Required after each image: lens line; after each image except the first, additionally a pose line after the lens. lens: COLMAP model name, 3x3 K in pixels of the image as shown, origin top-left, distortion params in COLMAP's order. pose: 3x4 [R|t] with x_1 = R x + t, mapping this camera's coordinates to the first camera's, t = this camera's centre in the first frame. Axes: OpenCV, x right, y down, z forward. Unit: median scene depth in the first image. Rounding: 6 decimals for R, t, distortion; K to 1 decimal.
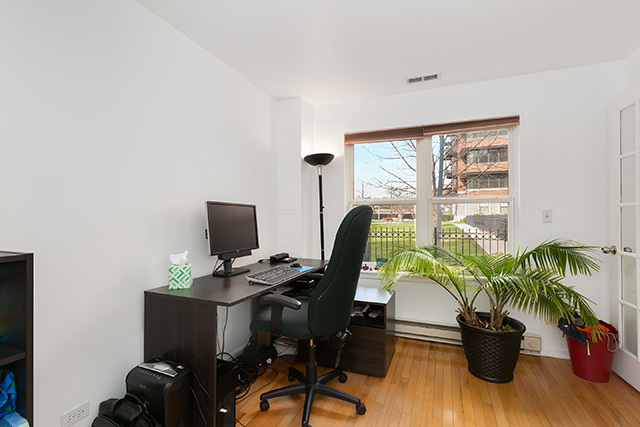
lens RADIAL K [[302.8, 0, 327.4], [0, 302.8, 215.3], [0, 0, 1]] dist [-0.001830, -0.000488]
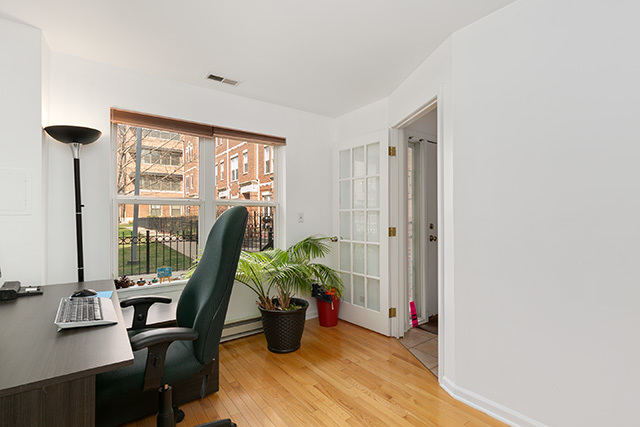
lens RADIAL K [[302.8, 0, 327.4], [0, 302.8, 215.3], [0, 0, 1]] dist [-0.001830, -0.000488]
pose [[0.519074, 0.004556, 0.854717, -0.376575], [0.002072, 0.999976, -0.006589, 0.002267], [-0.854727, 0.005191, 0.519052, 0.198759]]
